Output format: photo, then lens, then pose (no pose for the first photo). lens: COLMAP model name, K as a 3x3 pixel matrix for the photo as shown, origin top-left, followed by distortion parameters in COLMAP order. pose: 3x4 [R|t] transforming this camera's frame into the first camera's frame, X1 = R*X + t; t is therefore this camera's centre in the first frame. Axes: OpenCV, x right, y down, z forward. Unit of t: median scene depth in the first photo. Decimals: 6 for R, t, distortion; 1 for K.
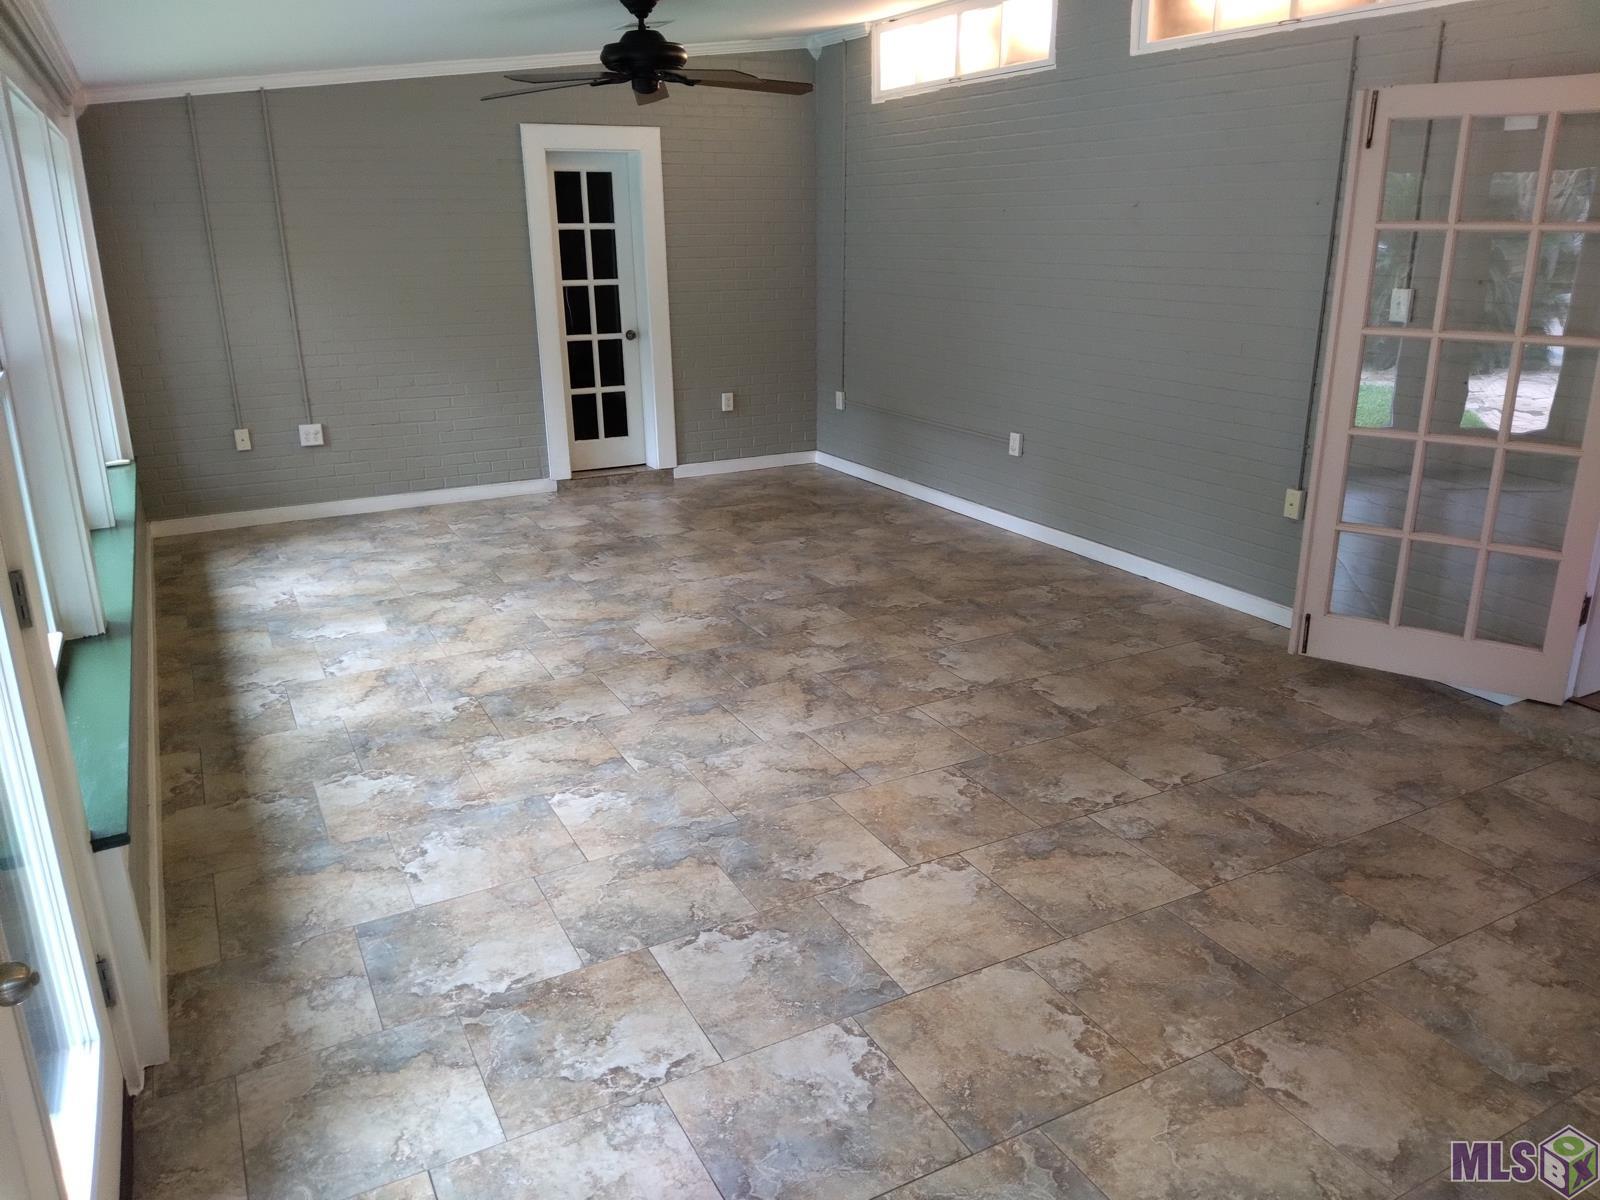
lens RADIAL K [[1168.8, 0, 800.0], [0, 1168.8, 600.0], [0, 0, 1]] dist [0.091194, -0.174517]
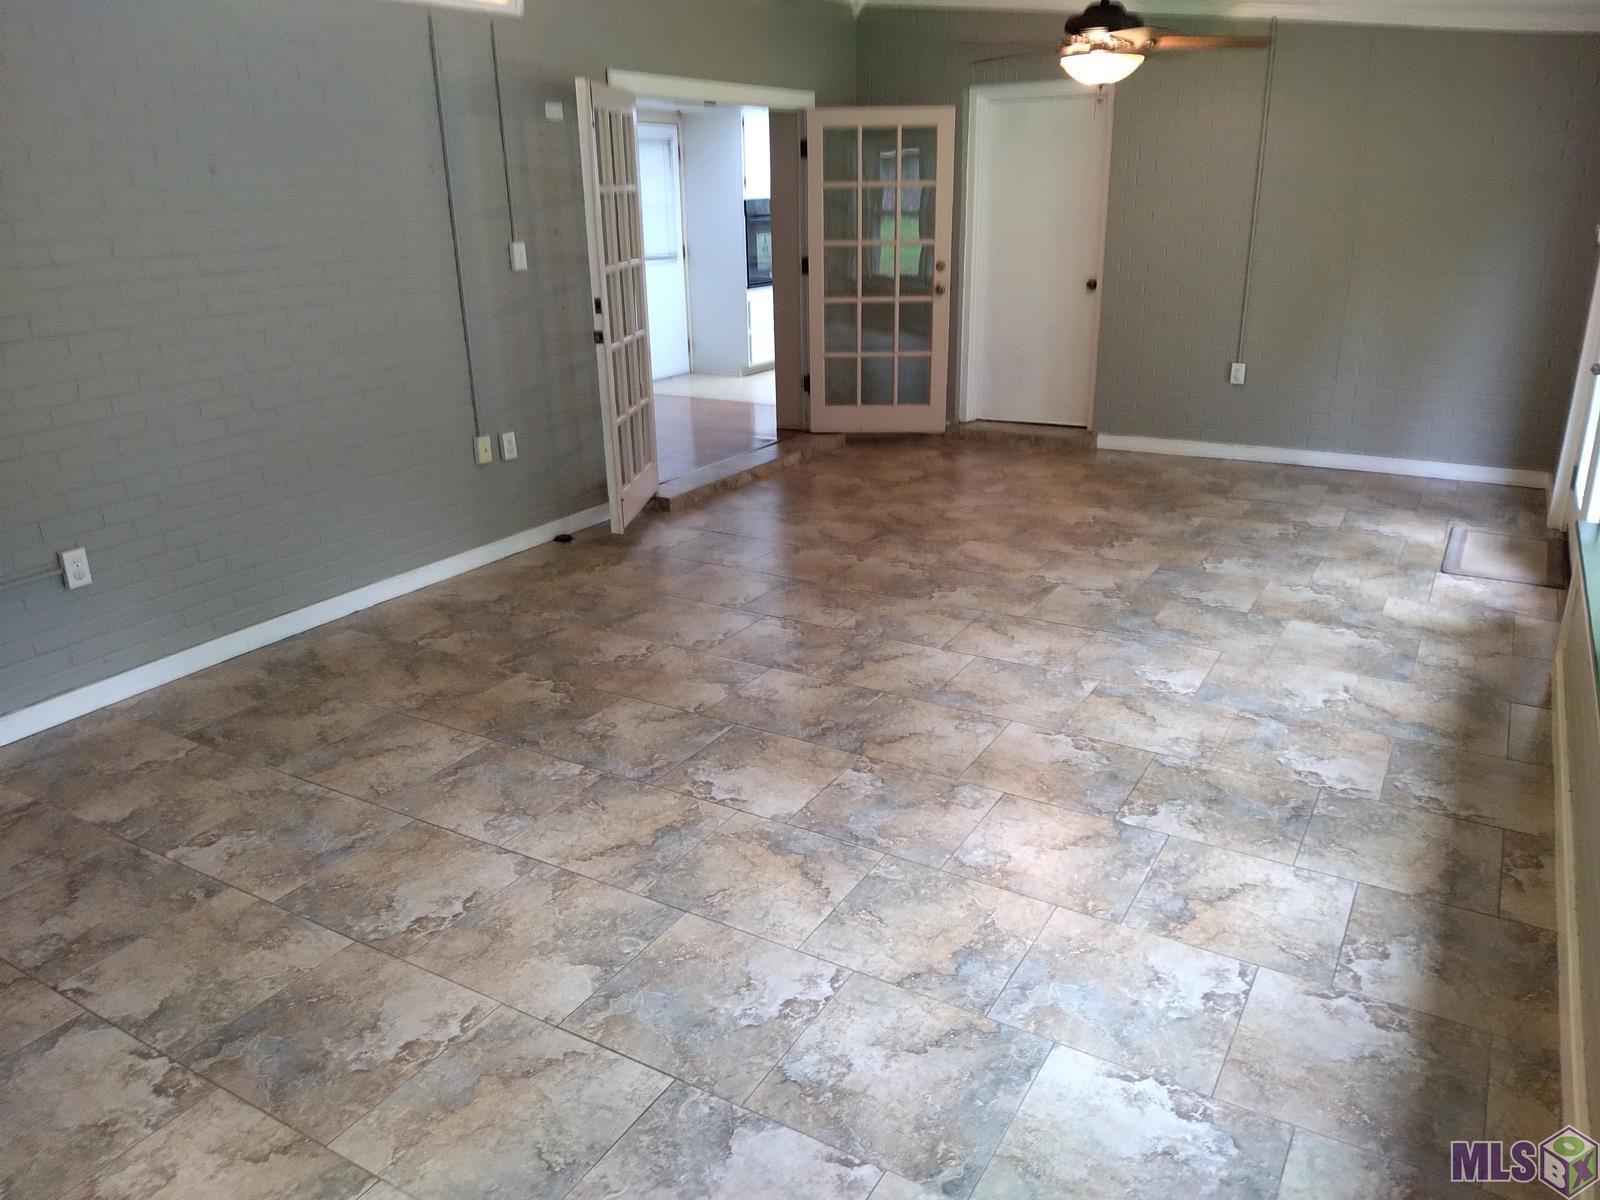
lens RADIAL K [[1168.8, 0, 800.0], [0, 1168.8, 600.0], [0, 0, 1]] dist [0.091194, -0.174517]
pose [[-0.528492, -0.265536, 0.806342, -0.744521], [0.282895, 0.840450, 0.462183, -0.435513], [-0.800417, 0.472370, -0.369052, 1.393149]]
